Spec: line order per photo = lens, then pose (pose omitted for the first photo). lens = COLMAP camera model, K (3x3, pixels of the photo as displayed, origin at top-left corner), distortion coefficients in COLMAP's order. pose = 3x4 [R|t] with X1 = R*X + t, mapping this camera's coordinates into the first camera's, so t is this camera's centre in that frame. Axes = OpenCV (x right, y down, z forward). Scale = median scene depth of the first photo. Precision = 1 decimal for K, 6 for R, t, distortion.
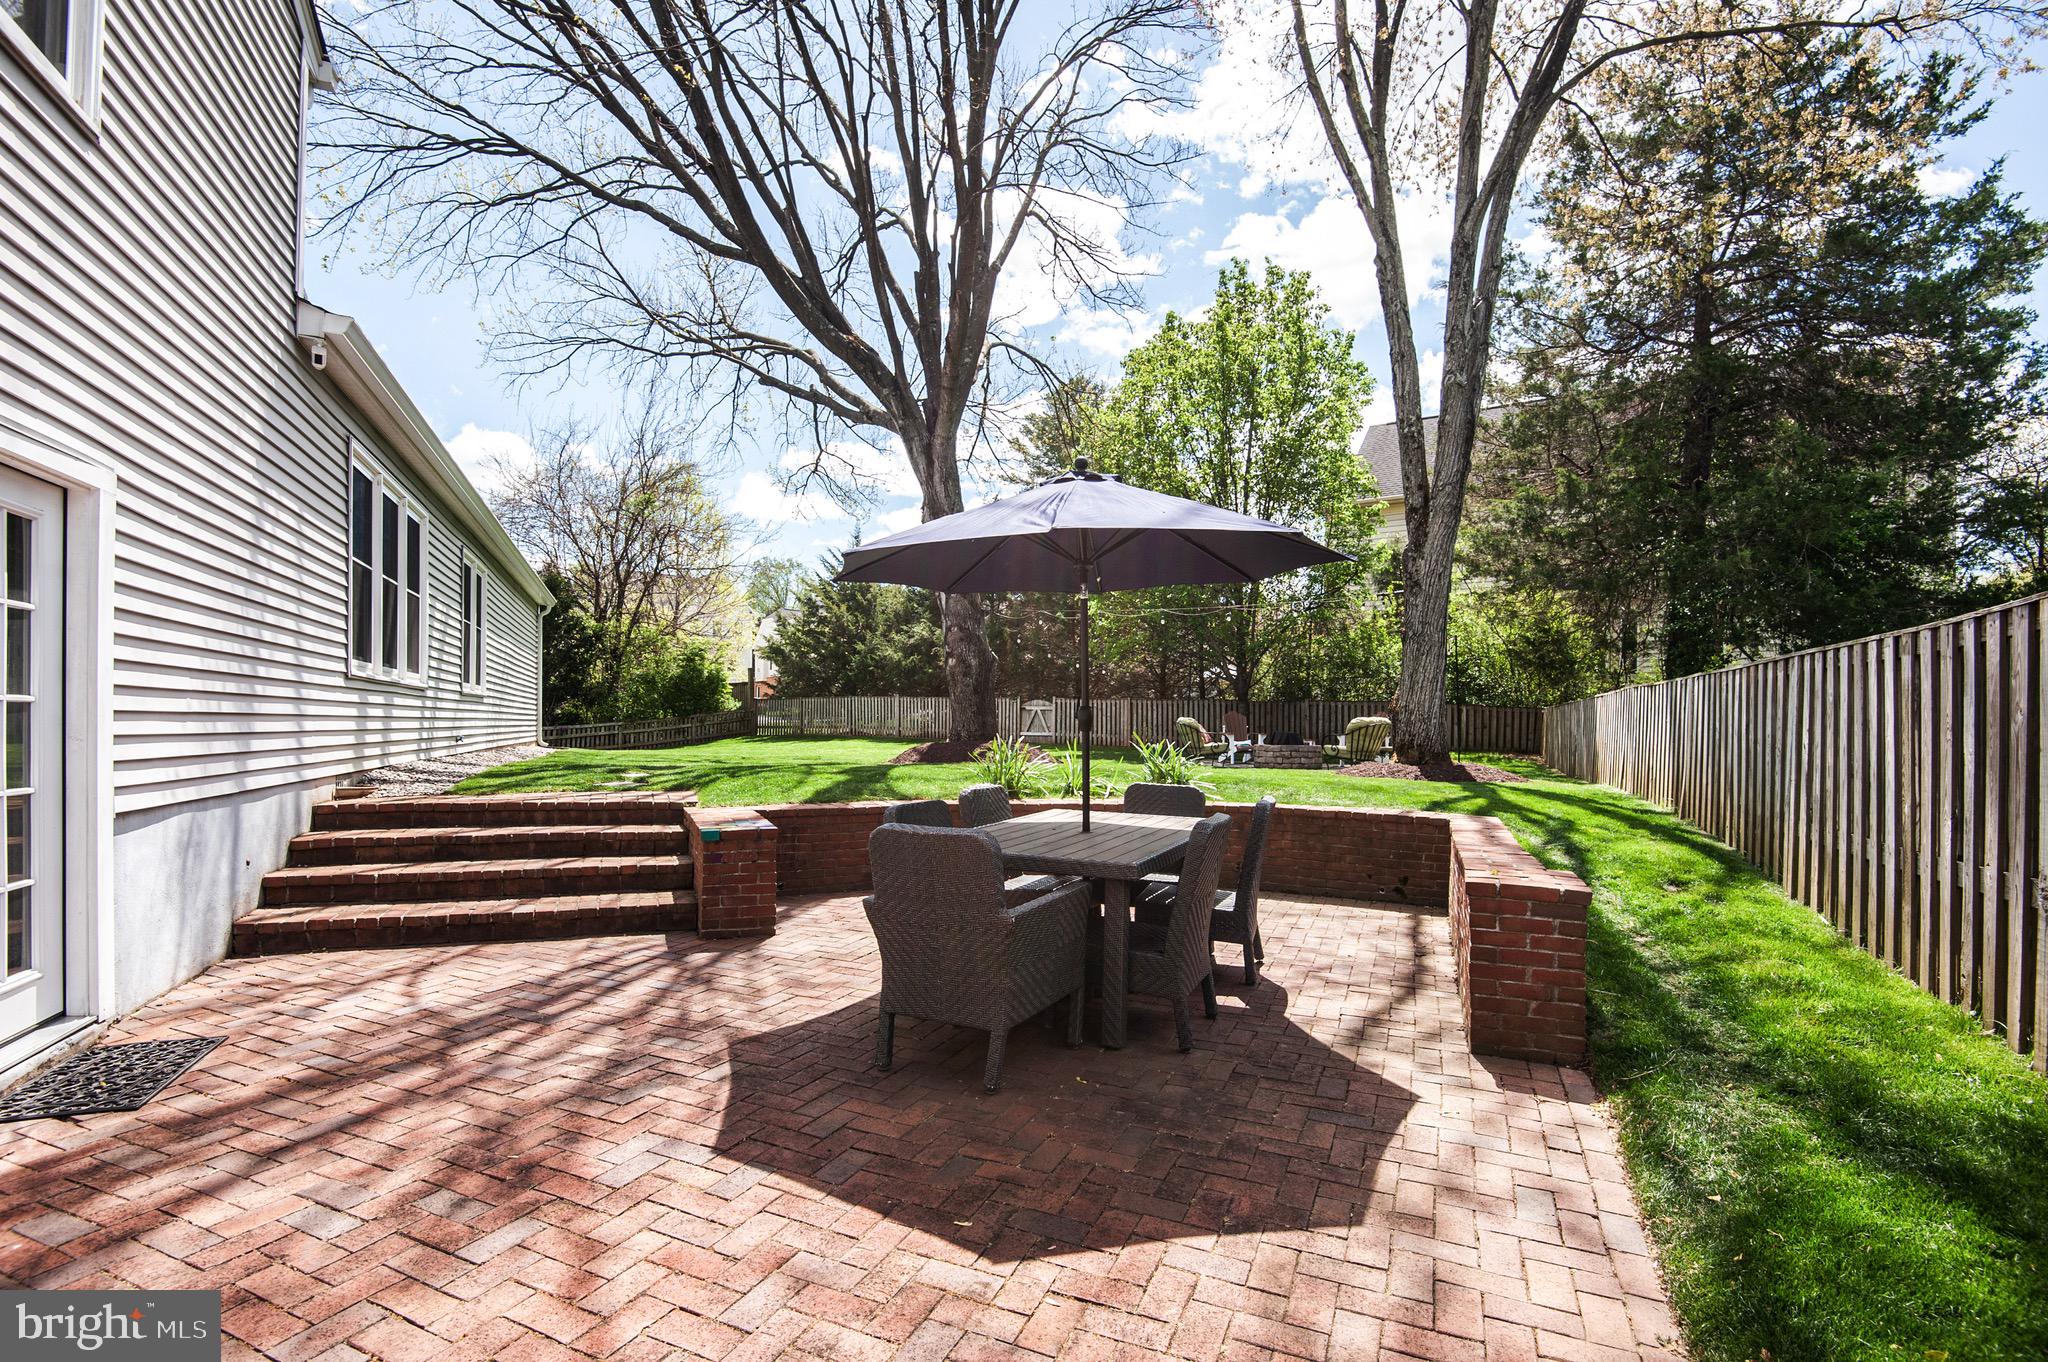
lens RADIAL K [[936.5, 0, 1021.4], [0, 936.5, 734.2], [0, 0, 1]] dist [-0.016801, -0.000828]
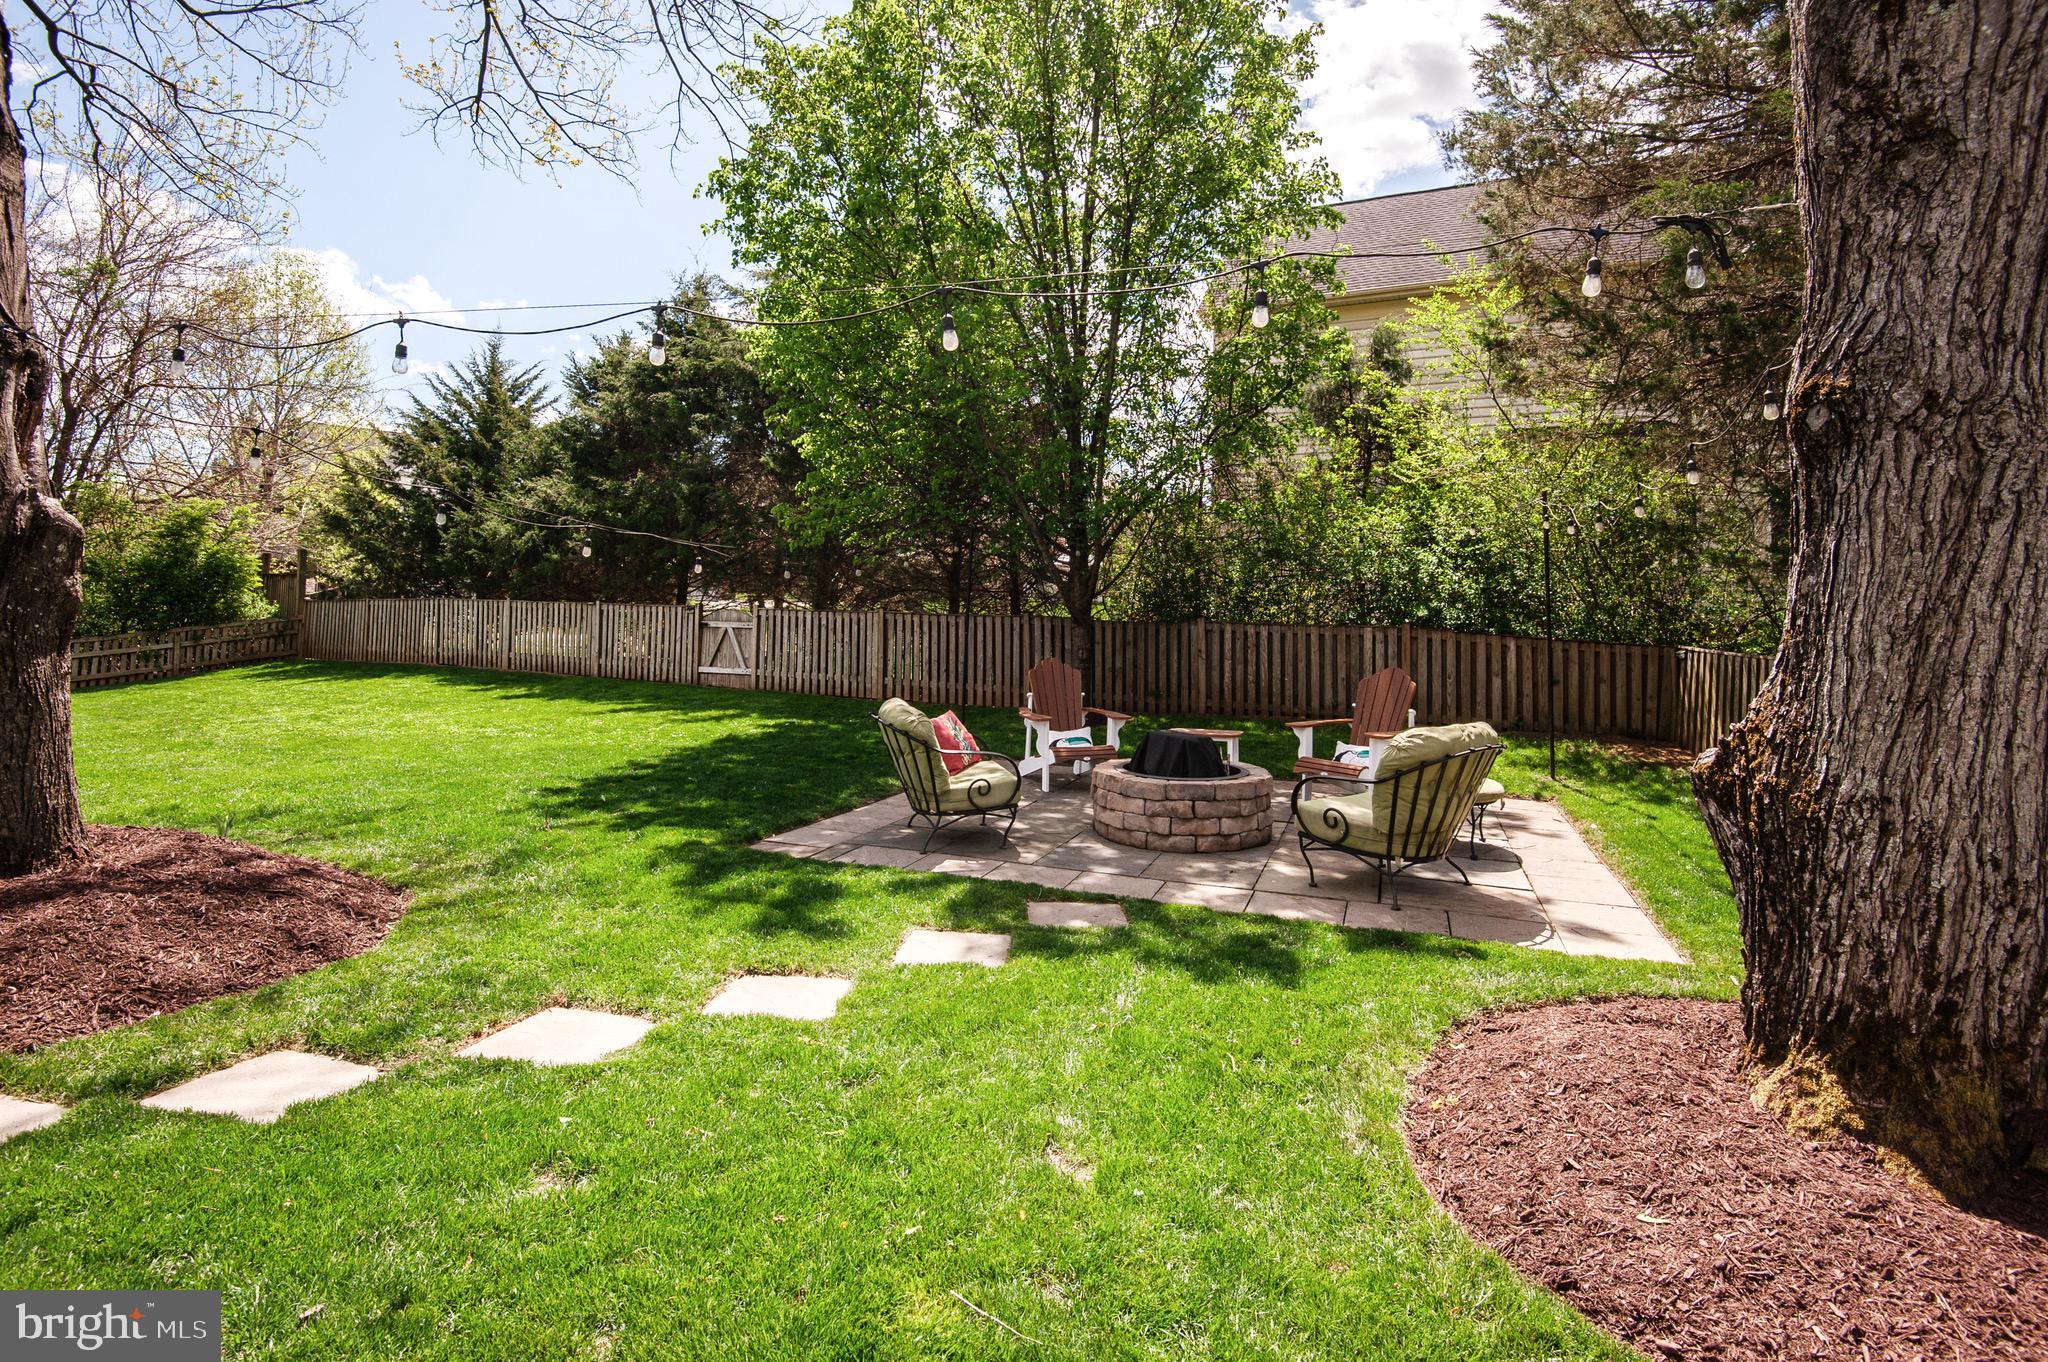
lens RADIAL K [[927.3, 0, 1024.0], [0, 927.3, 681.0], [0, 0, 1]] dist [-0.022189, -0.000259]
pose [[0.988868, -0.009218, 0.148513, 0.124421], [-0.000879, 0.997700, 0.067779, -0.036364], [-0.148796, -0.067155, 0.986585, 0.479245]]
